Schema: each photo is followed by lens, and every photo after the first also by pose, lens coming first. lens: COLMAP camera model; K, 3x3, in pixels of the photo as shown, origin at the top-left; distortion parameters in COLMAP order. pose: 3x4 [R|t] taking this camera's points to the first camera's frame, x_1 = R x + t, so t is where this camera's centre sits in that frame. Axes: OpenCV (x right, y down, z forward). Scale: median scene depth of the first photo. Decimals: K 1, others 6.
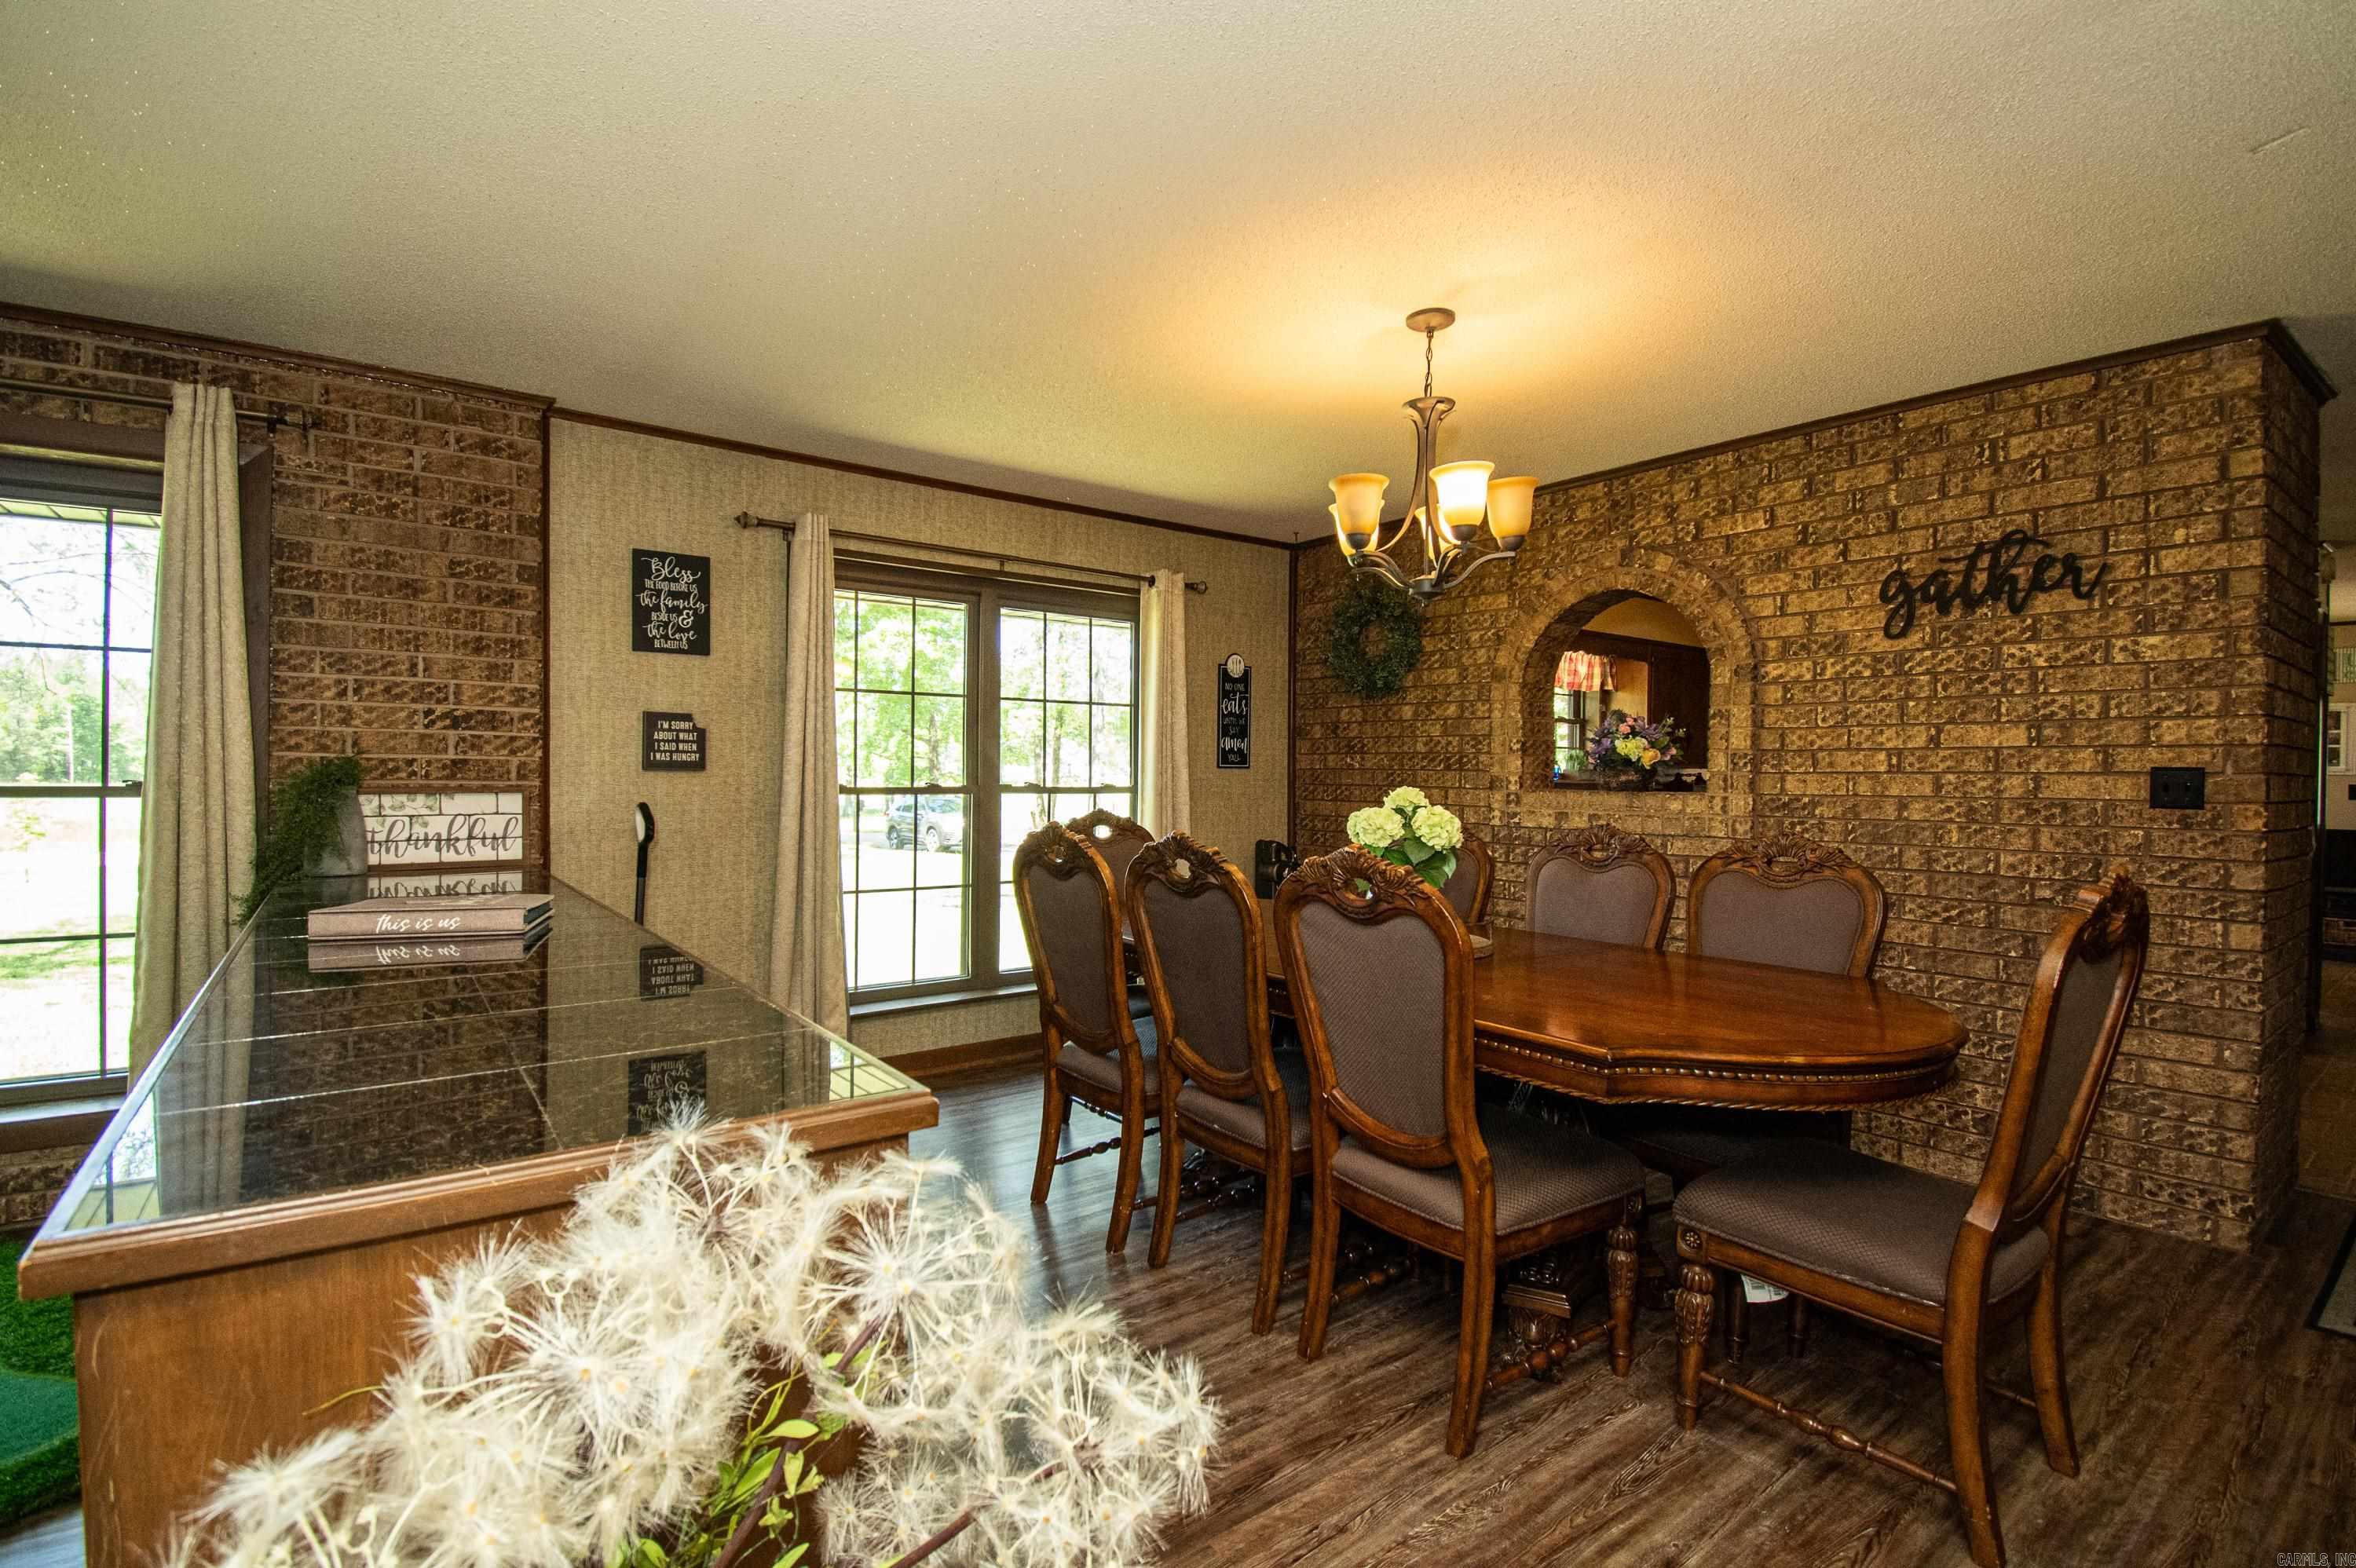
lens RADIAL K [[1080.7, 0, 1184.7], [0, 1080.7, 774.8], [0, 0, 1]] dist [-0.009161, -0.010380]
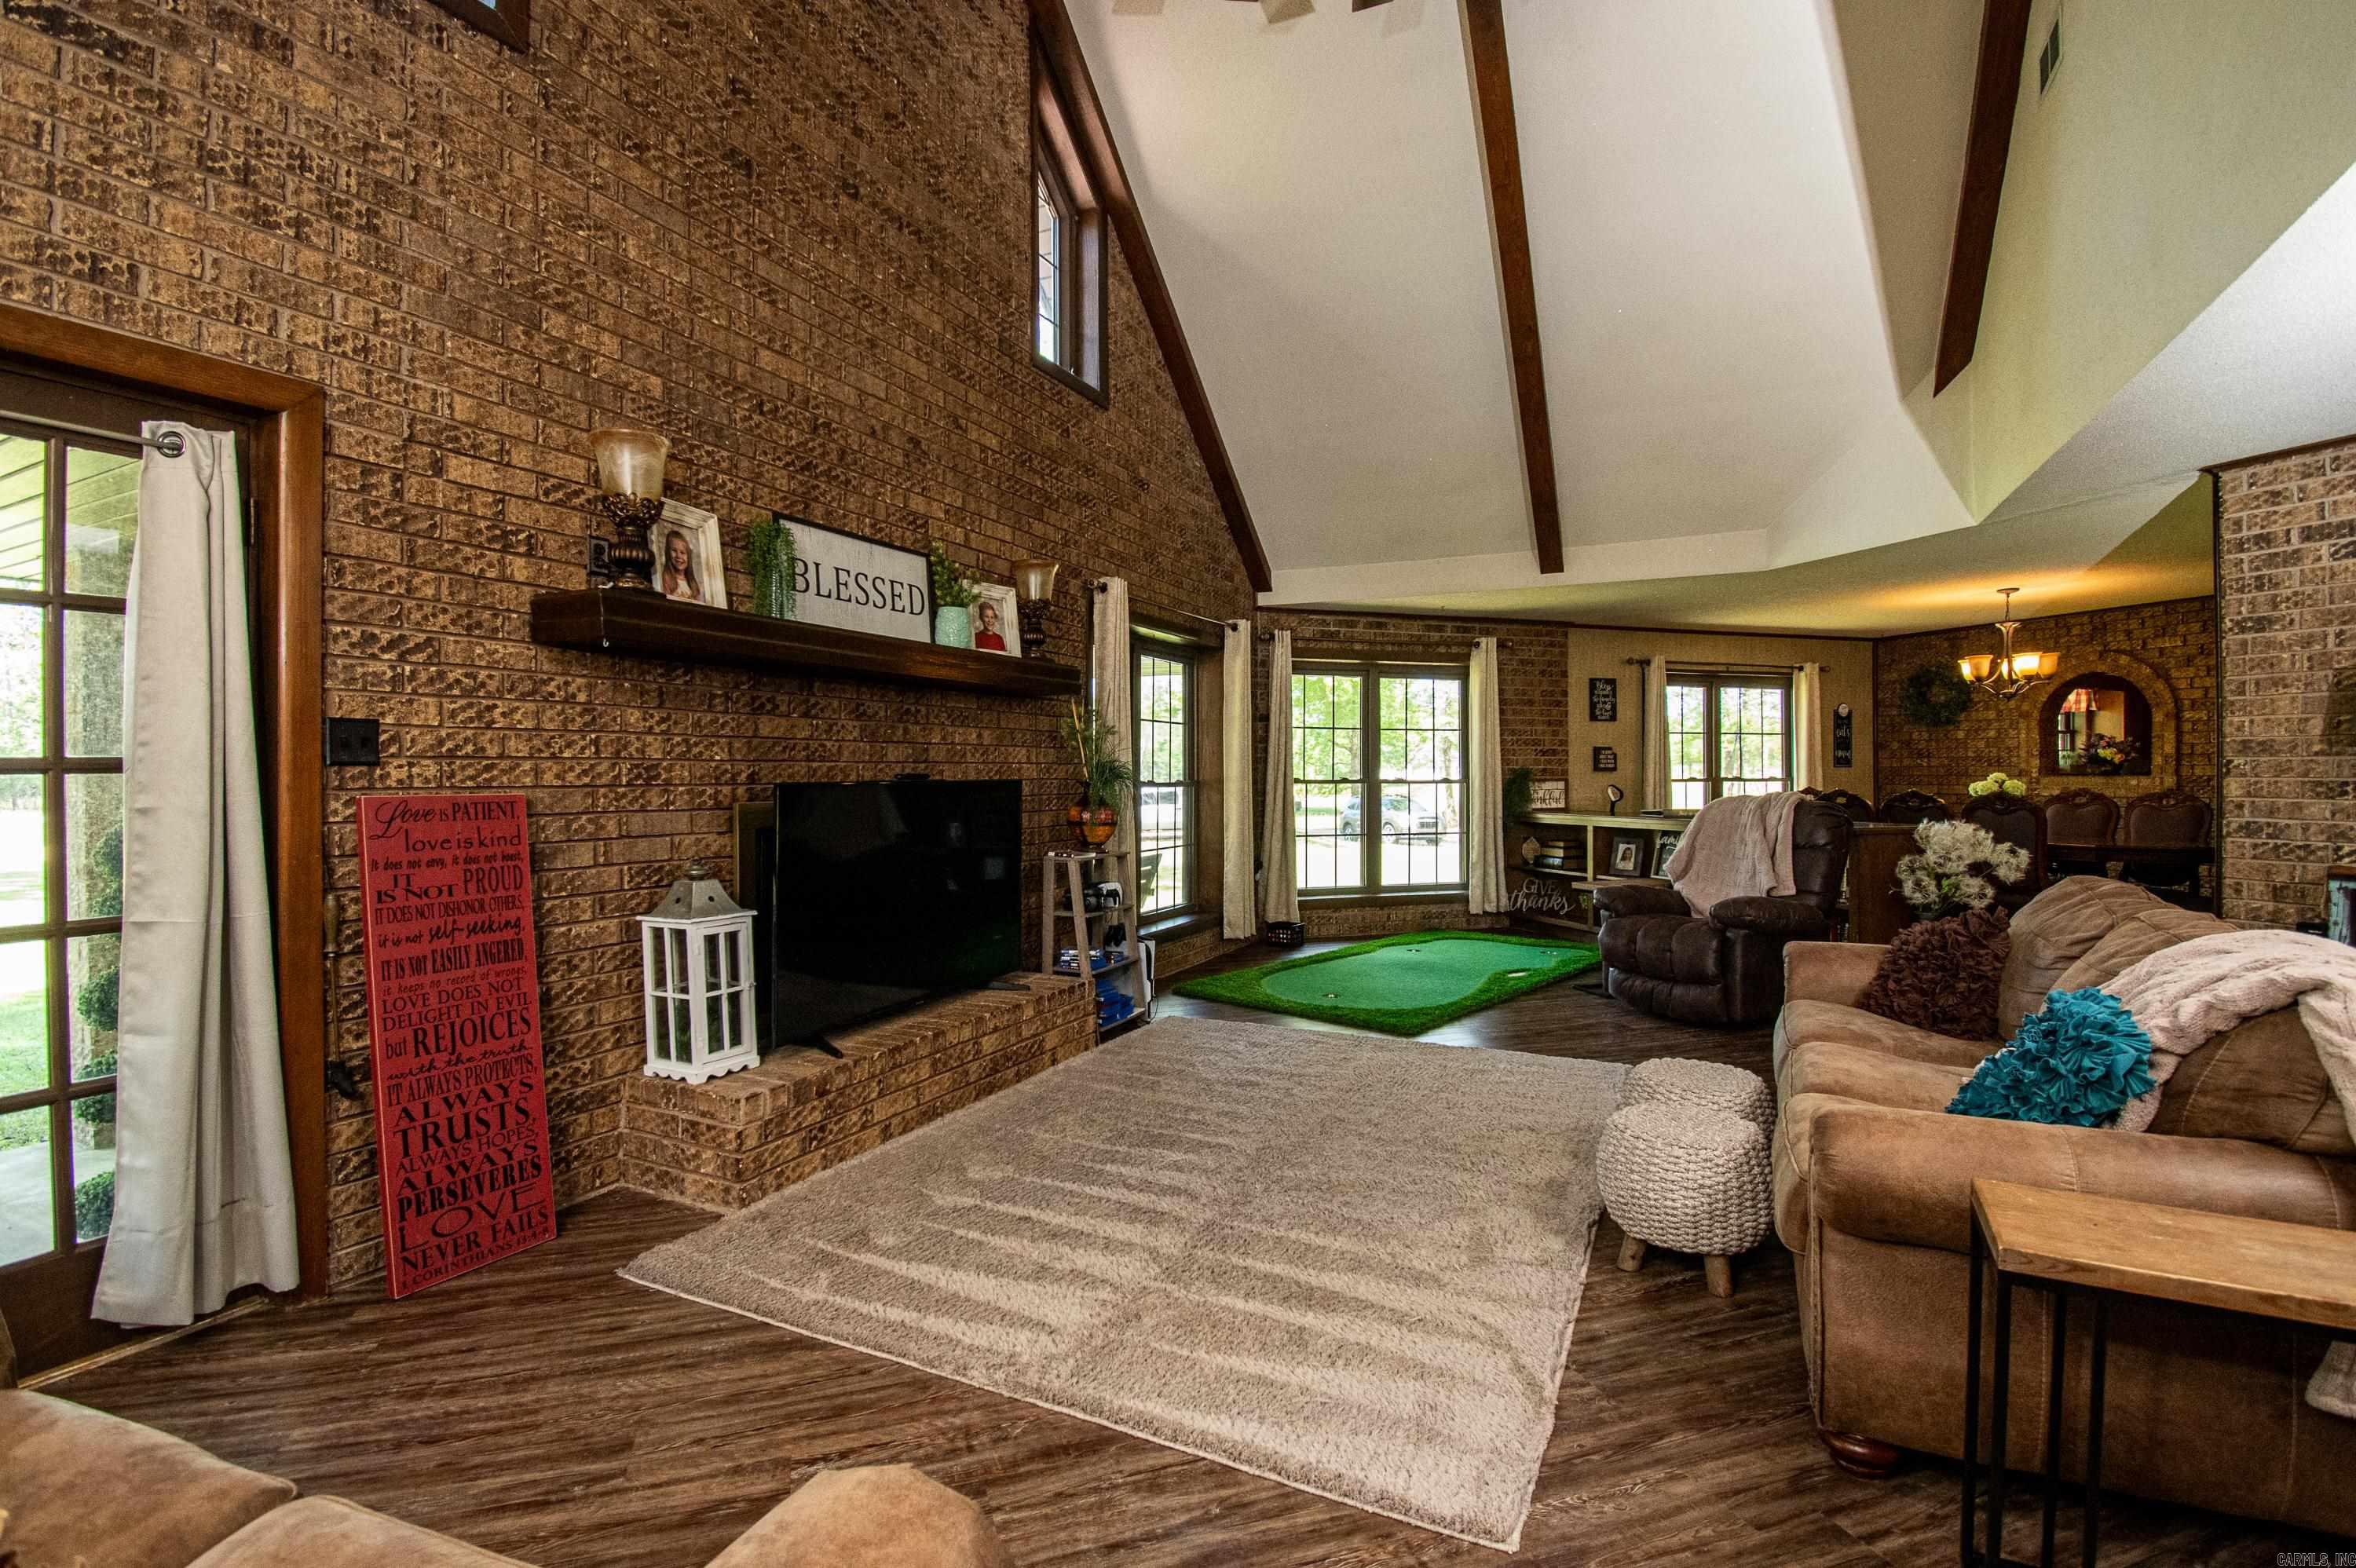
lens RADIAL K [[1080.7, 0, 1170.6], [0, 1080.7, 776.9], [0, 0, 1]] dist [-0.009161, -0.010380]
pose [[0.938142, -0.013027, -0.346006, -0.524014], [0.012046, 0.999915, -0.004984, 0.007202], [0.346041, 0.000507, 0.938219, -1.439133]]
